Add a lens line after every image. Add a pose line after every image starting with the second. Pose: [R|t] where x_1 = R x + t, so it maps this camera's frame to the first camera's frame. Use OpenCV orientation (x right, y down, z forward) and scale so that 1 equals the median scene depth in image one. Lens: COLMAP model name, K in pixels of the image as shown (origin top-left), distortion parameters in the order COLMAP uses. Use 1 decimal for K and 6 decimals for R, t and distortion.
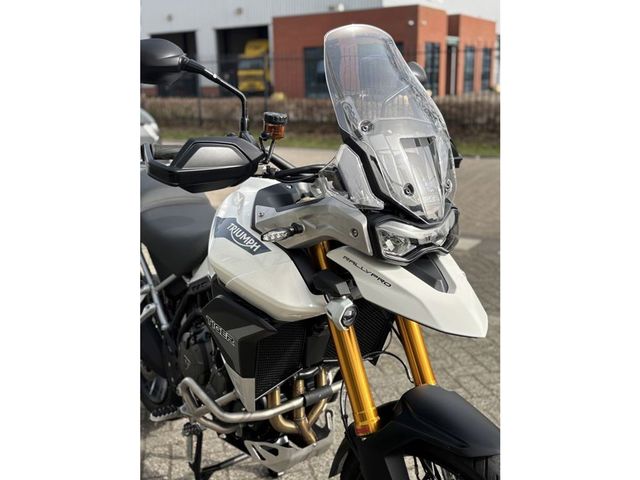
lens RADIAL K [[692.1, 0, 320.0], [0, 692.1, 240.0], [0, 0, 1]] dist [0.201180, -0.015741]
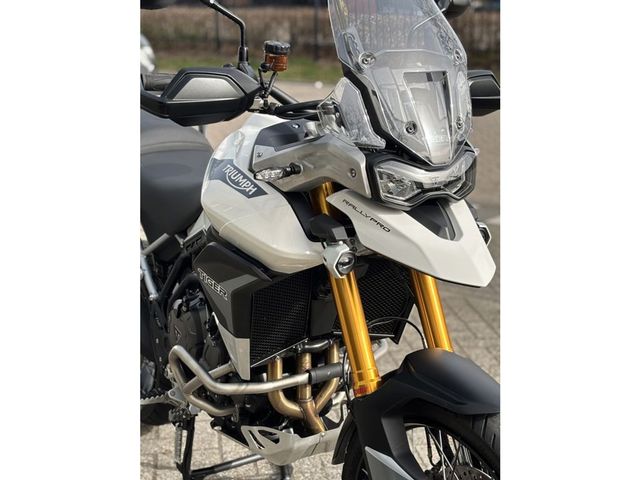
lens RADIAL K [[1226.3, 0, 320.0], [0, 1226.3, 240.0], [0, 0, 1]] dist [0.557181, 0.082890]
pose [[0.995186, 0.029421, -0.093482, 0.151447], [-0.030379, 0.999499, -0.008837, 0.088802], [0.093175, 0.011635, 0.995582, -0.608275]]
